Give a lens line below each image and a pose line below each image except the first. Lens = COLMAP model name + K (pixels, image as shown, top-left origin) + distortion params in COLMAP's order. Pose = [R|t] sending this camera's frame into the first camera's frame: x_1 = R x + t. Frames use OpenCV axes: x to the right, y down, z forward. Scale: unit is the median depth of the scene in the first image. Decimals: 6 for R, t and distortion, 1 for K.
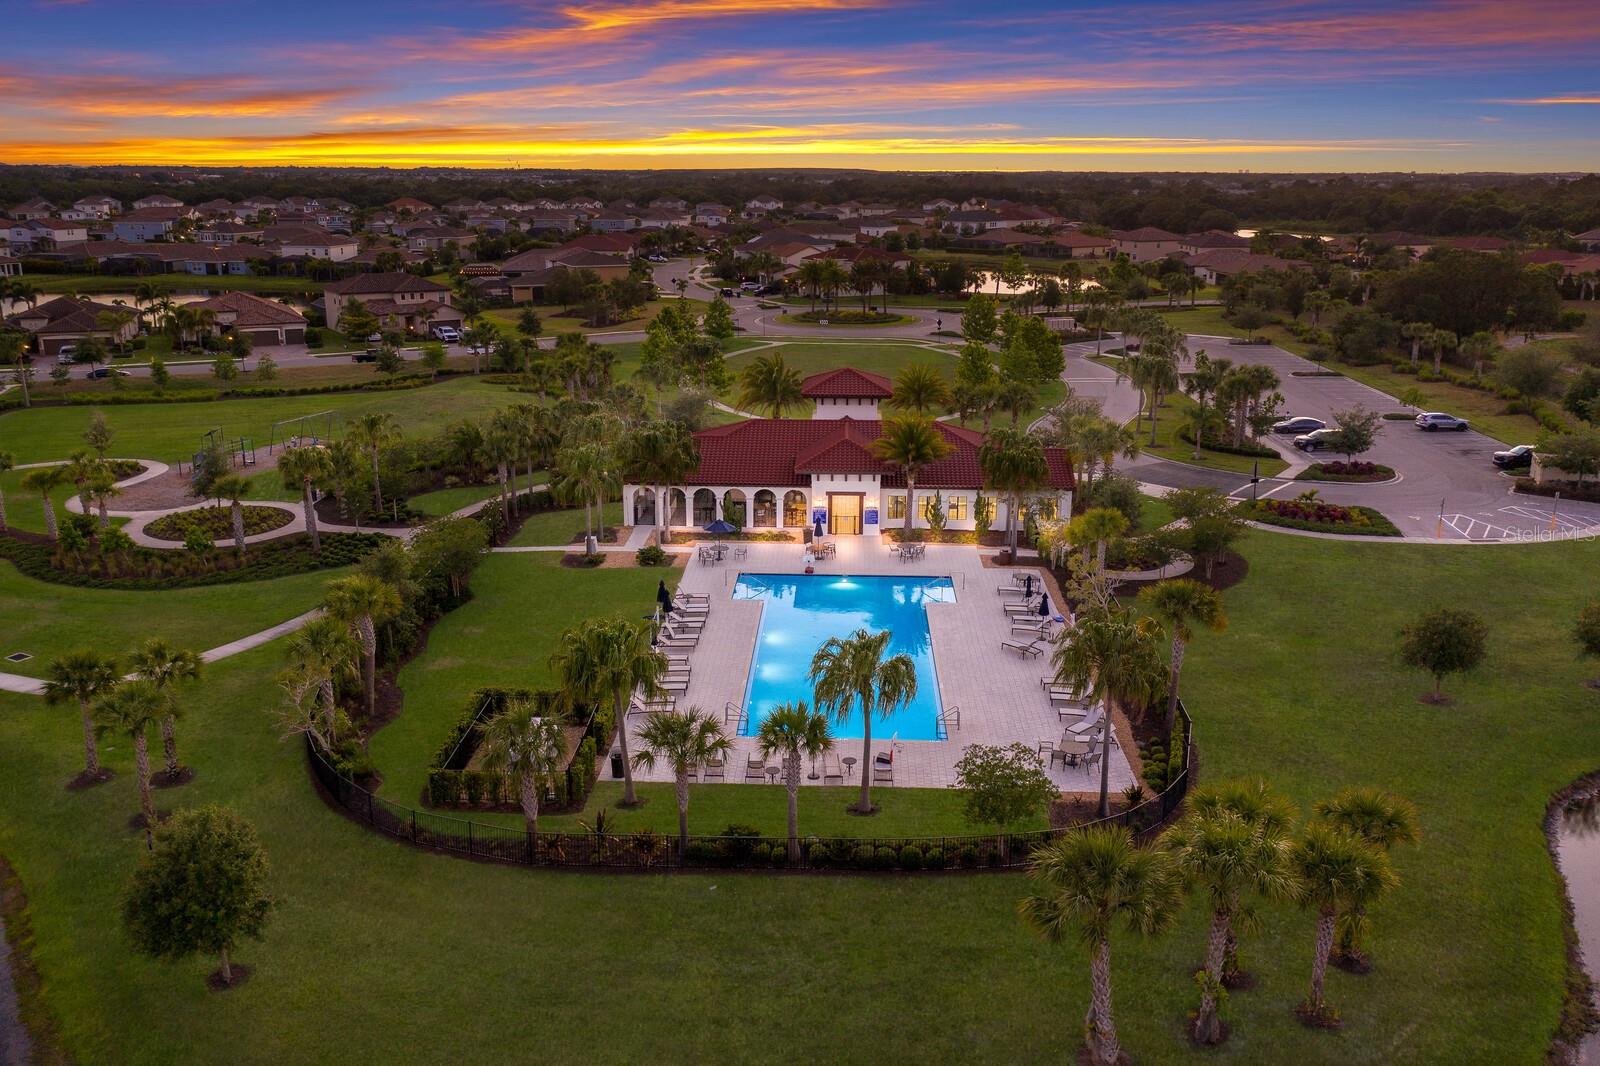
lens RADIAL K [[1275.3, 0, 788.8], [0, 1275.3, 533.2], [0, 0, 1]] dist [-0.003509, 0.009744]
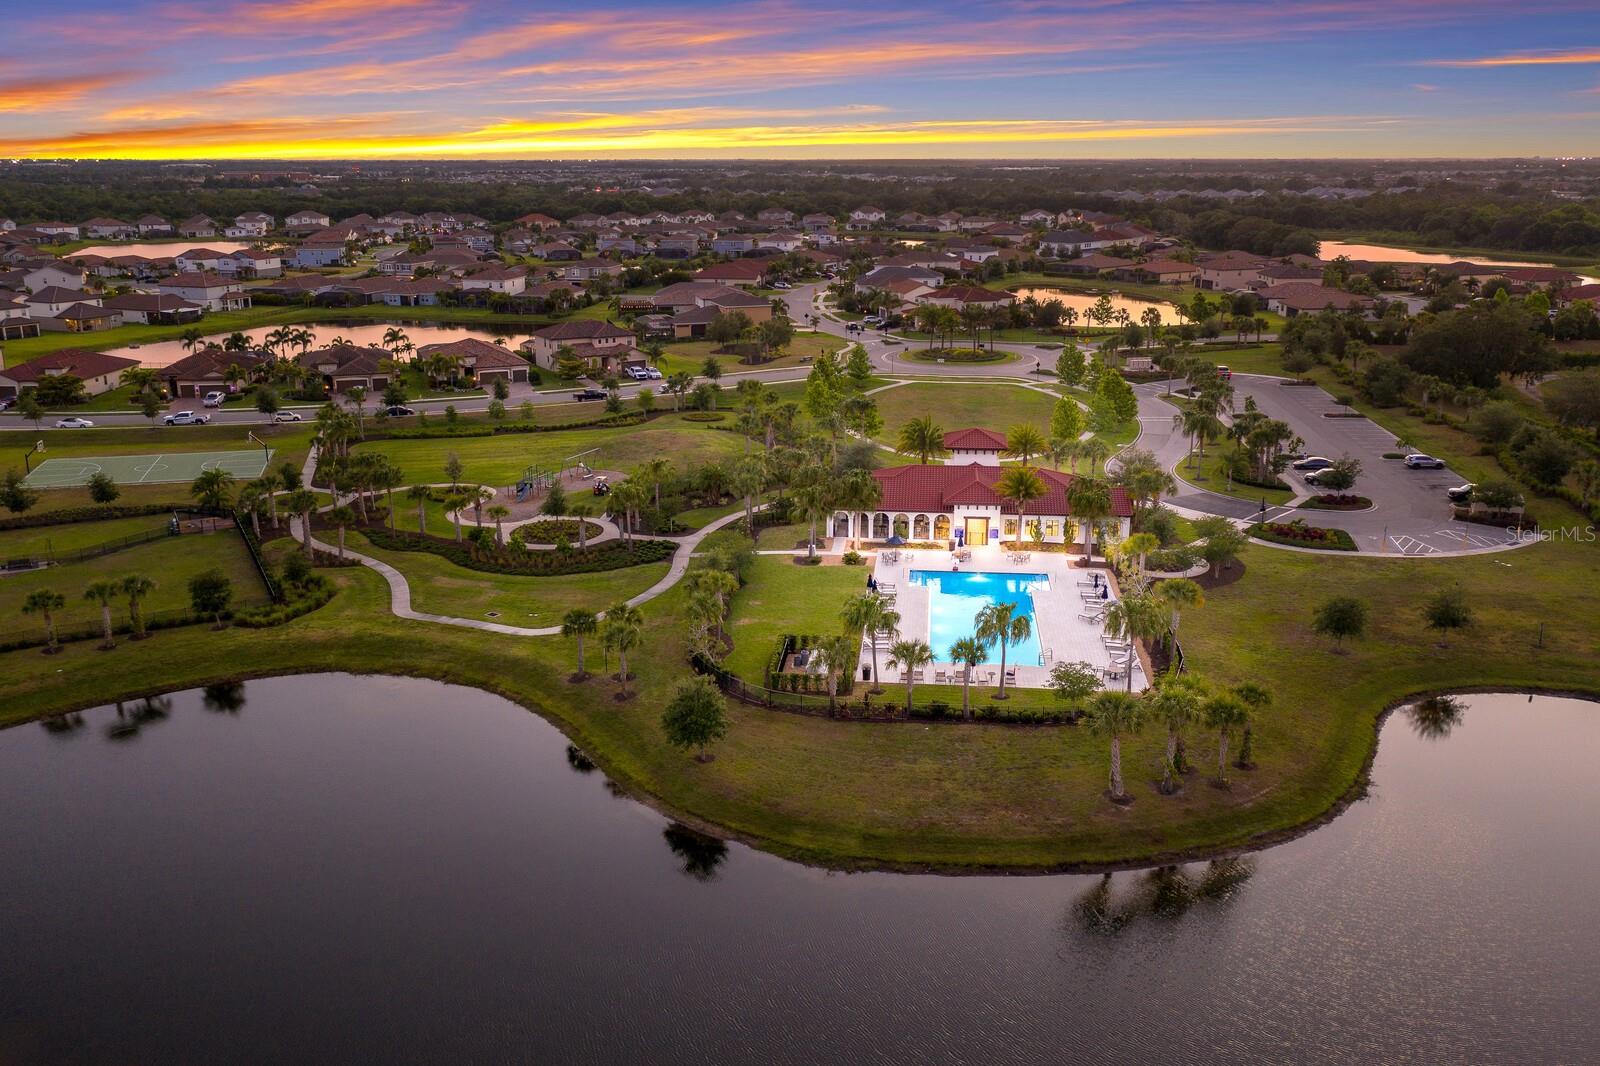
lens RADIAL K [[1295.2, 0, 795.6], [0, 1295.2, 529.1], [0, 0, 1]] dist [-0.002356, 0.015657]
pose [[0.997974, 0.011228, -0.062622, -0.057815], [-0.011117, 0.999936, 0.002113, -0.015048], [0.062641, -0.001413, 0.998035, -0.424885]]
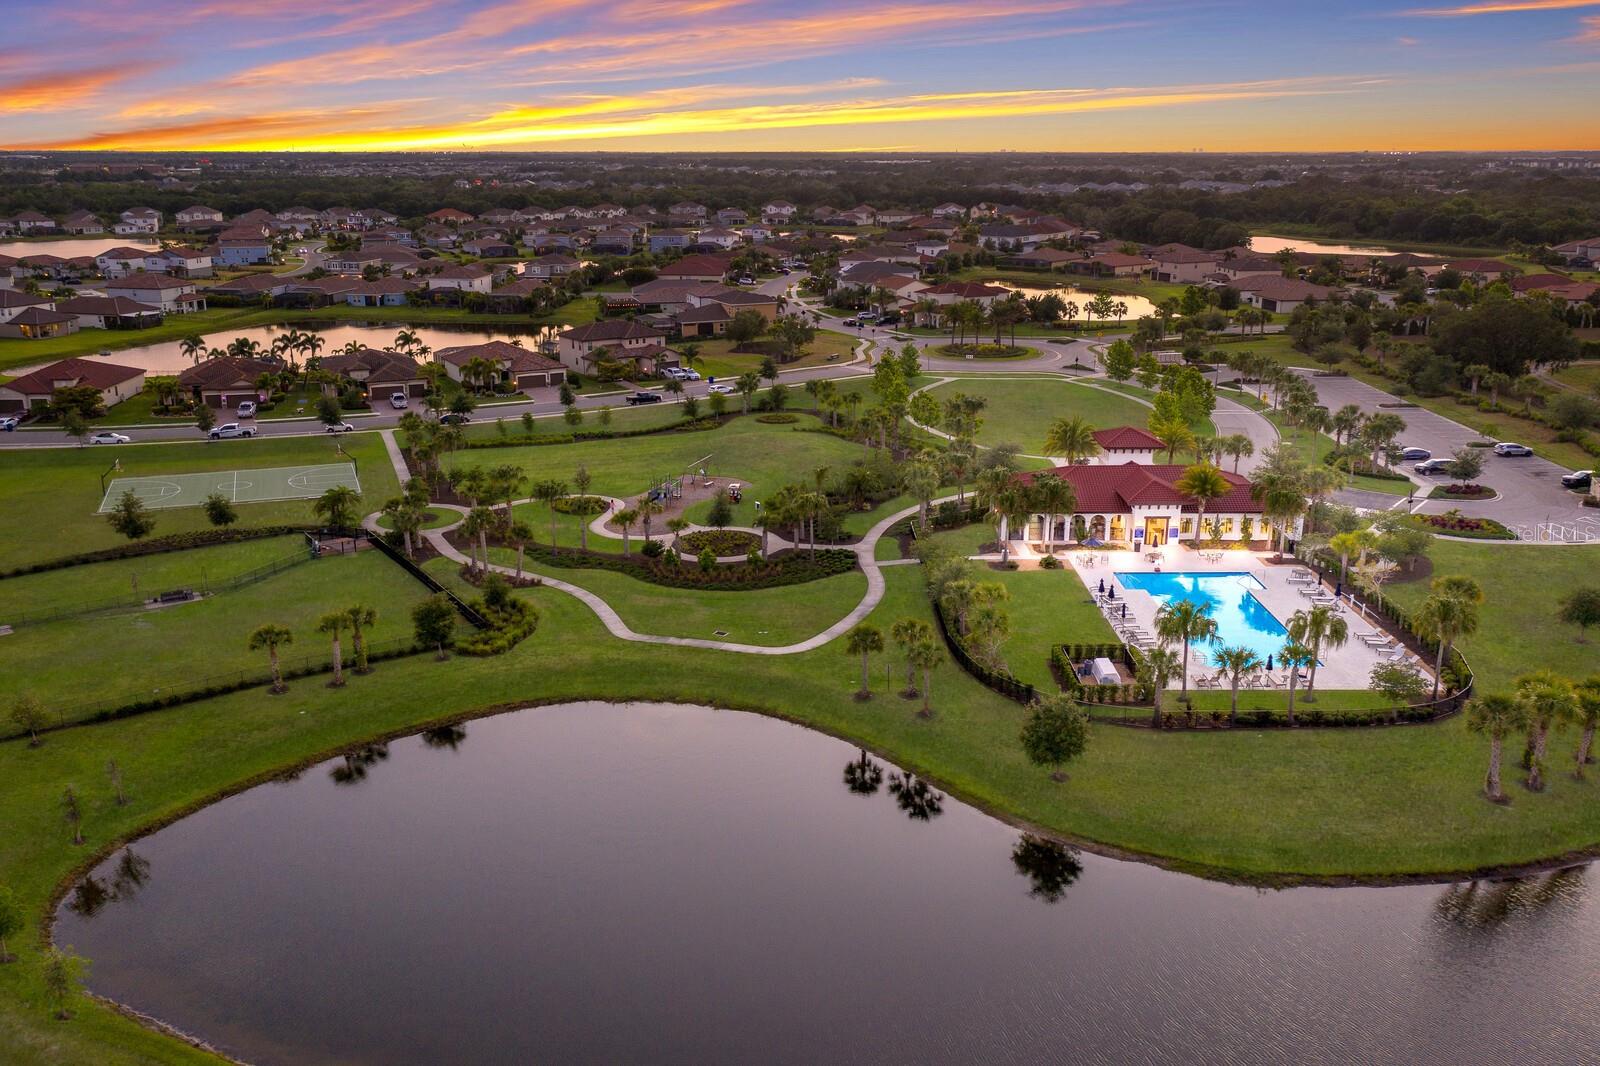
lens RADIAL K [[1295.2, 0, 795.6], [0, 1295.2, 529.1], [0, 0, 1]] dist [-0.002356, 0.015657]
pose [[0.999101, -0.016203, 0.039167, -0.349978], [0.015920, 0.999845, 0.007507, -0.028458], [-0.039283, -0.006877, 0.999204, -0.399957]]
